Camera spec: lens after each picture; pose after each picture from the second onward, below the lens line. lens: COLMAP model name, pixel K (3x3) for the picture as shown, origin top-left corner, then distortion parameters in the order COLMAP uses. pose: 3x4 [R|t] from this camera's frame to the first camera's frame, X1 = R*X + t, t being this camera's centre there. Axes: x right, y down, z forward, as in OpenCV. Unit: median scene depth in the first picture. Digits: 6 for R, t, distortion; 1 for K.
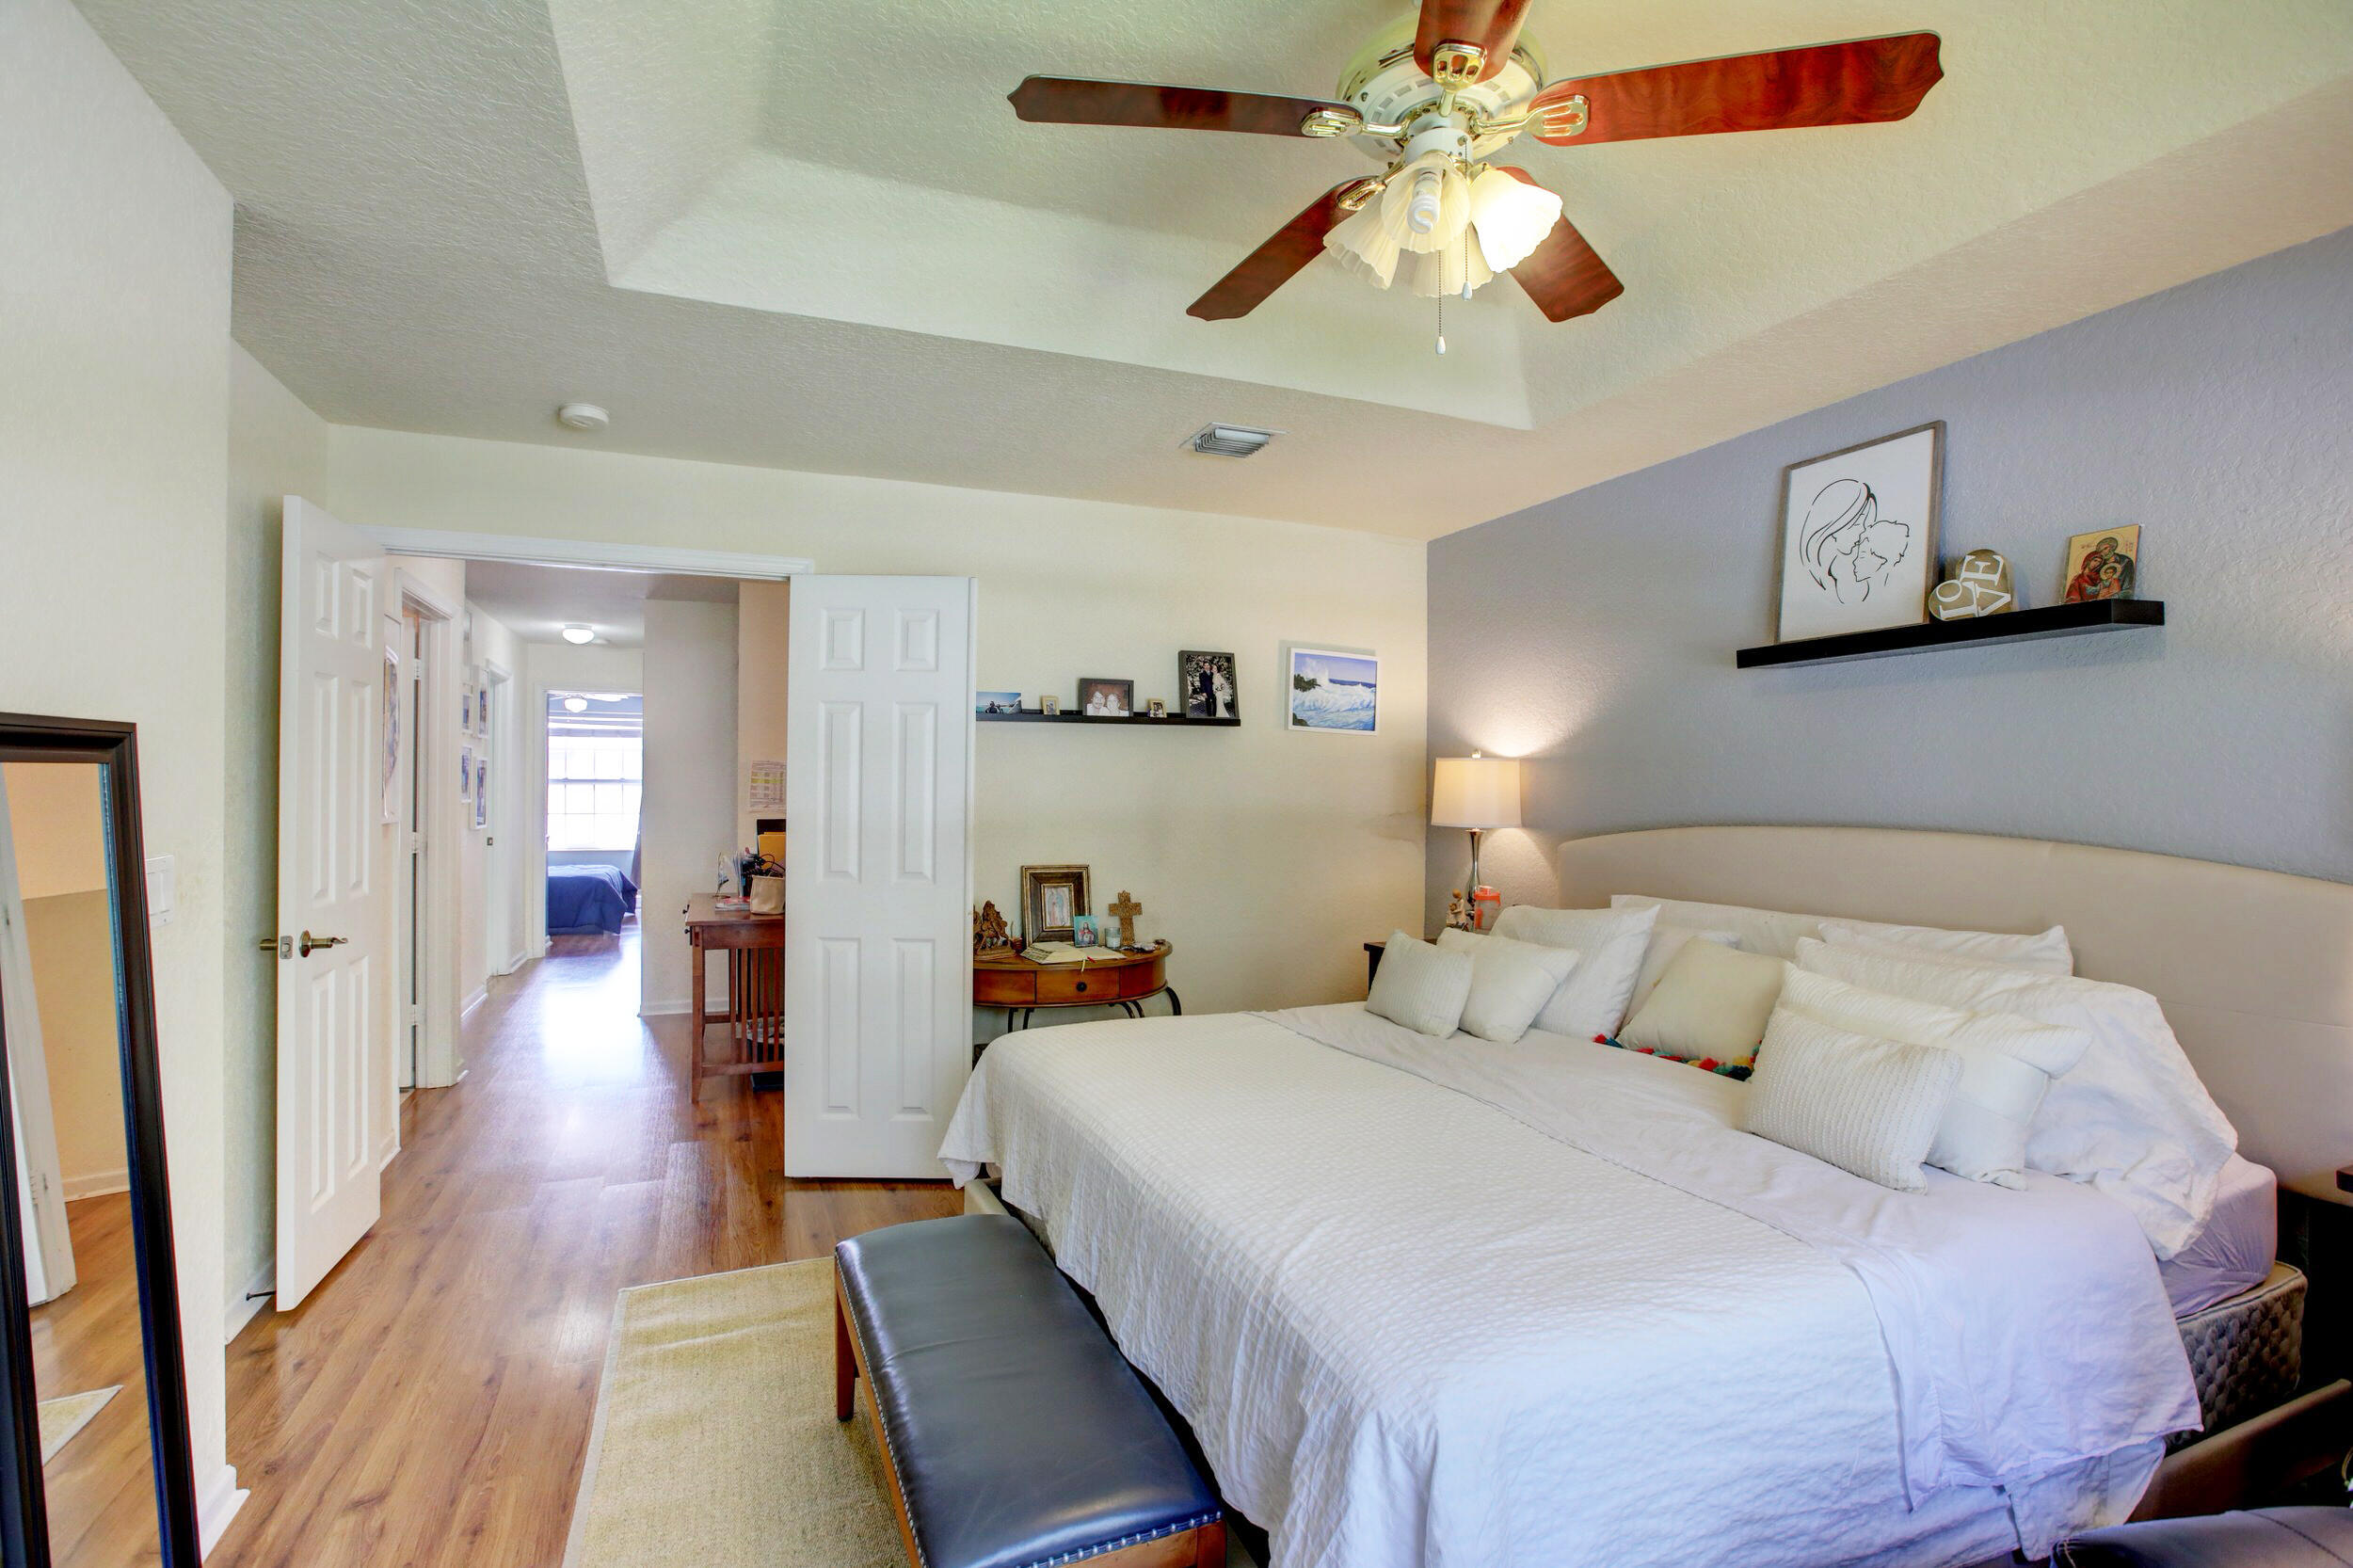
lens RADIAL K [[1080.8, 0, 1173.2], [0, 1080.8, 794.7], [0, 0, 1]] dist [-0.025261, 0.000120]
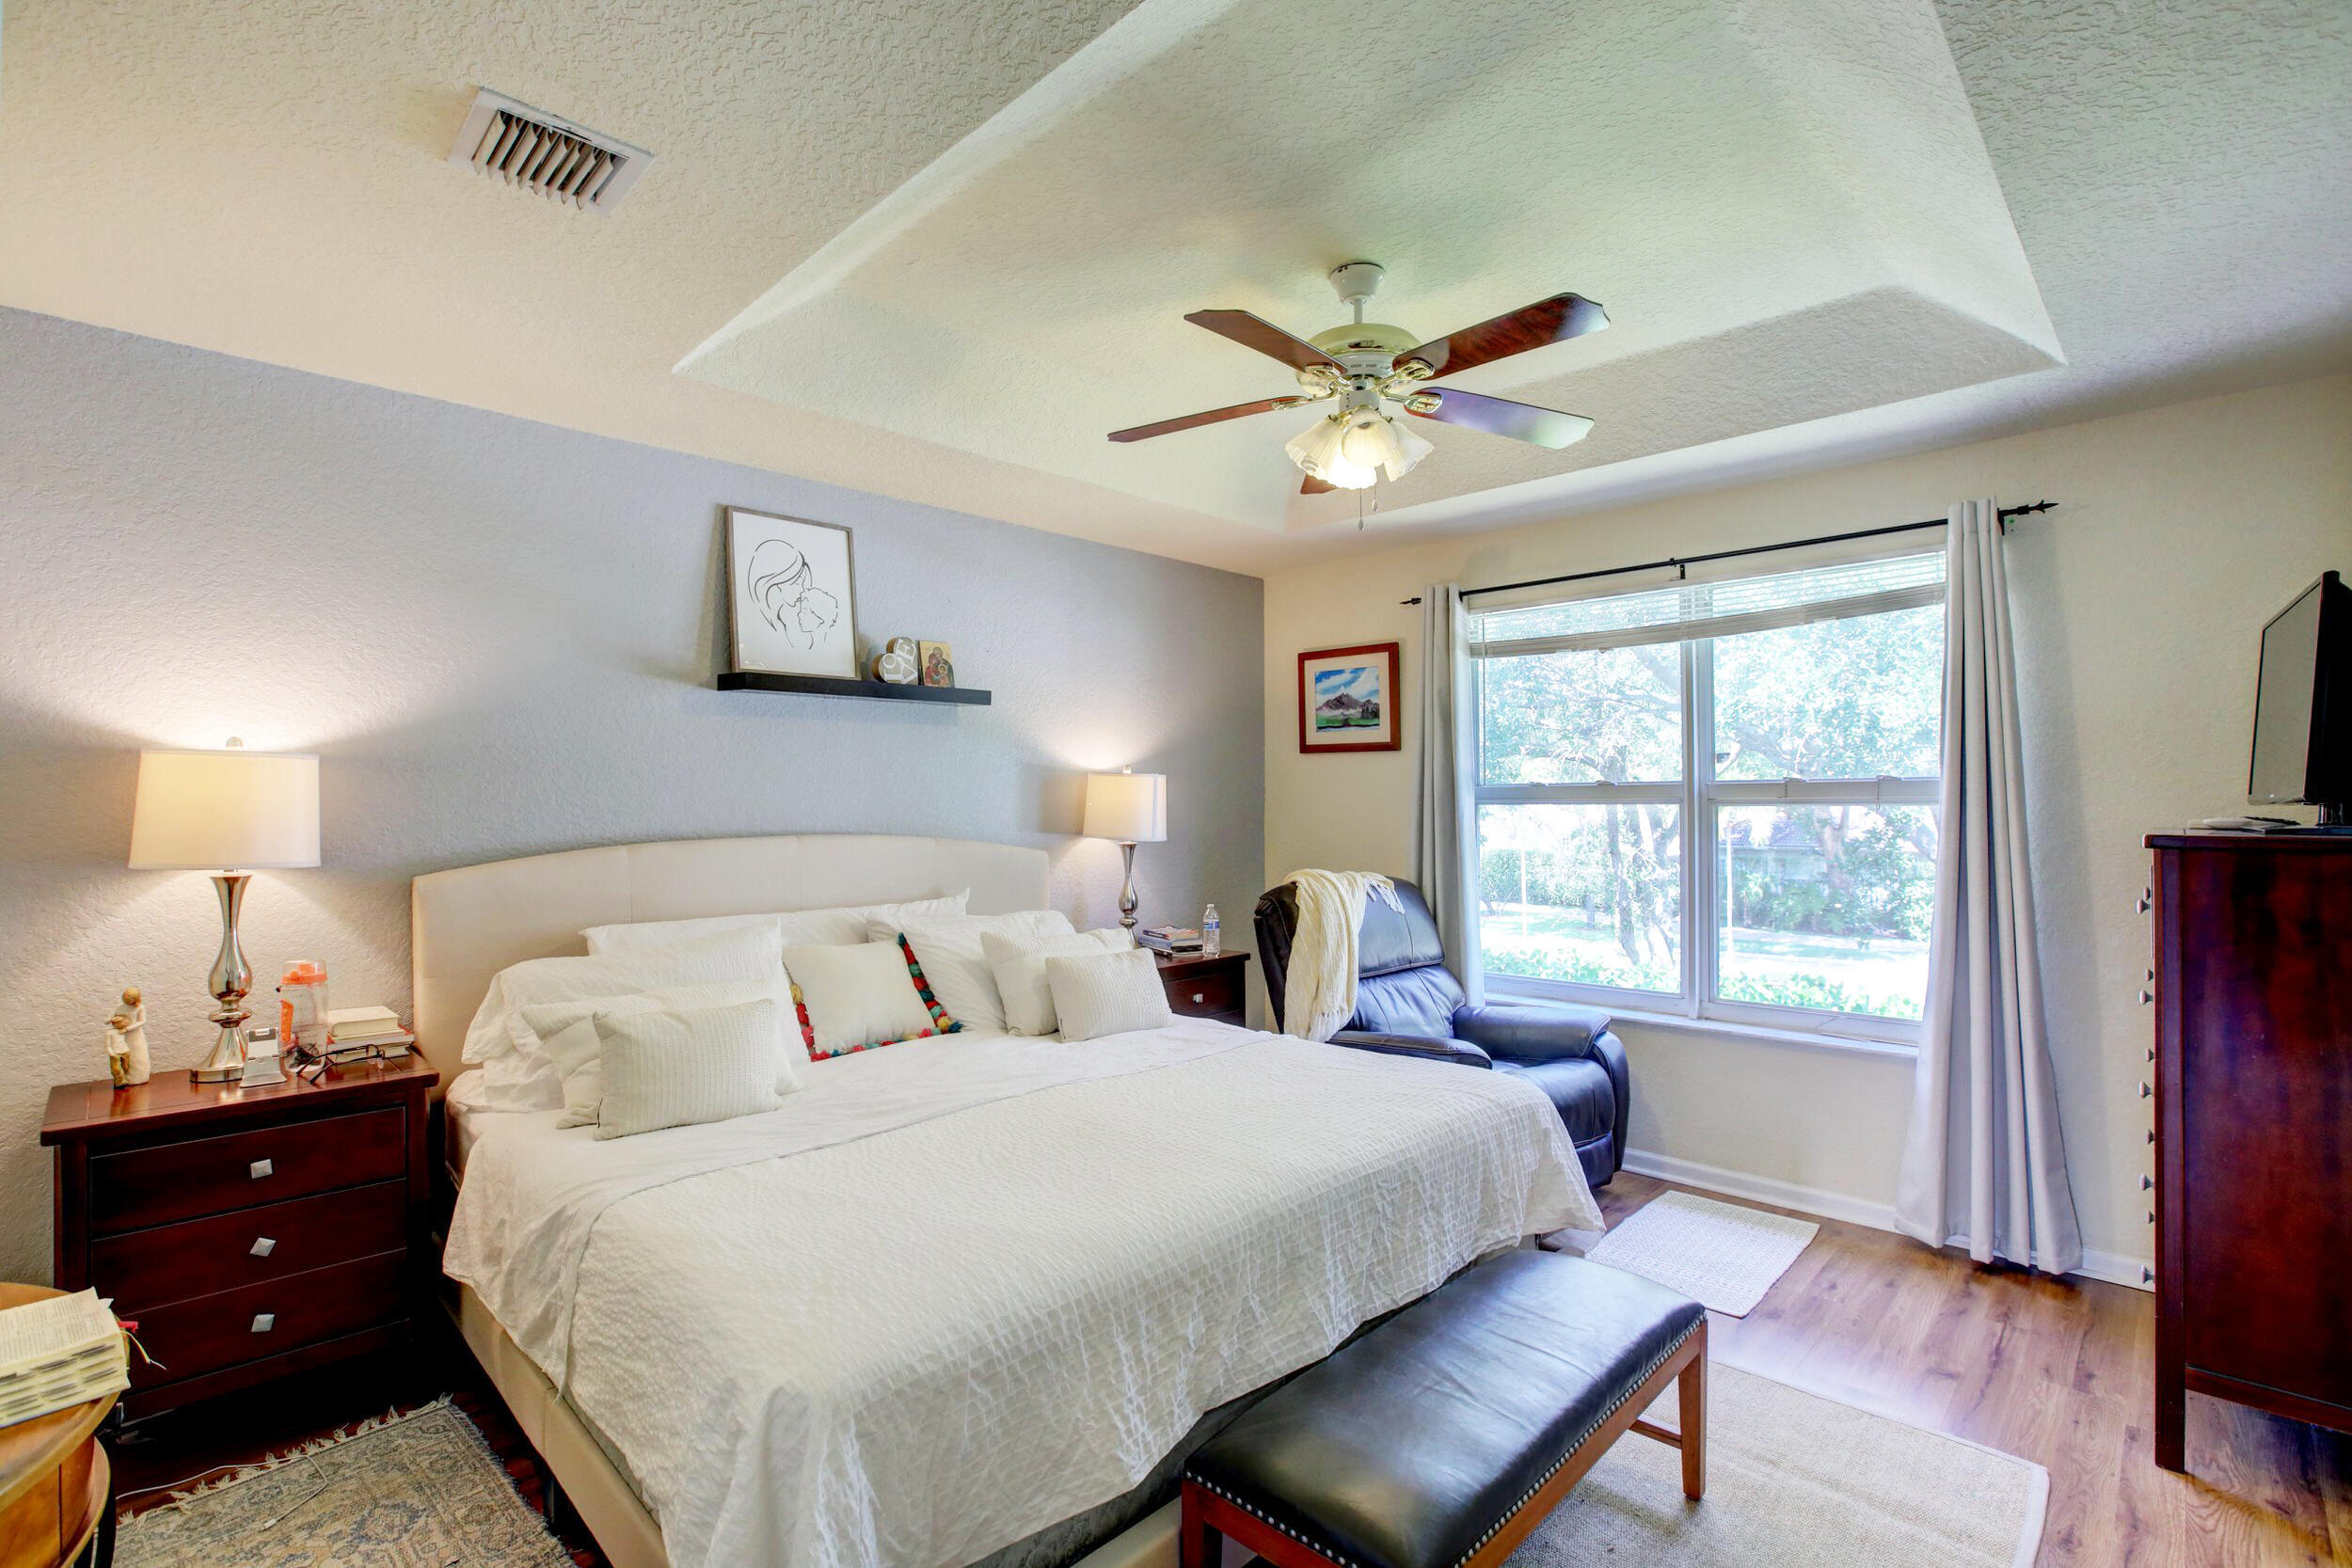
lens RADIAL K [[1080.2, 0, 1172.5], [0, 1080.2, 784.1], [0, 0, 1]] dist [-0.025261, 0.000120]
pose [[-0.389249, 0.010144, 0.921077, -0.650261], [0.007318, 0.999942, -0.007920, -0.014092], [-0.921104, 0.003658, -0.389300, 1.096441]]
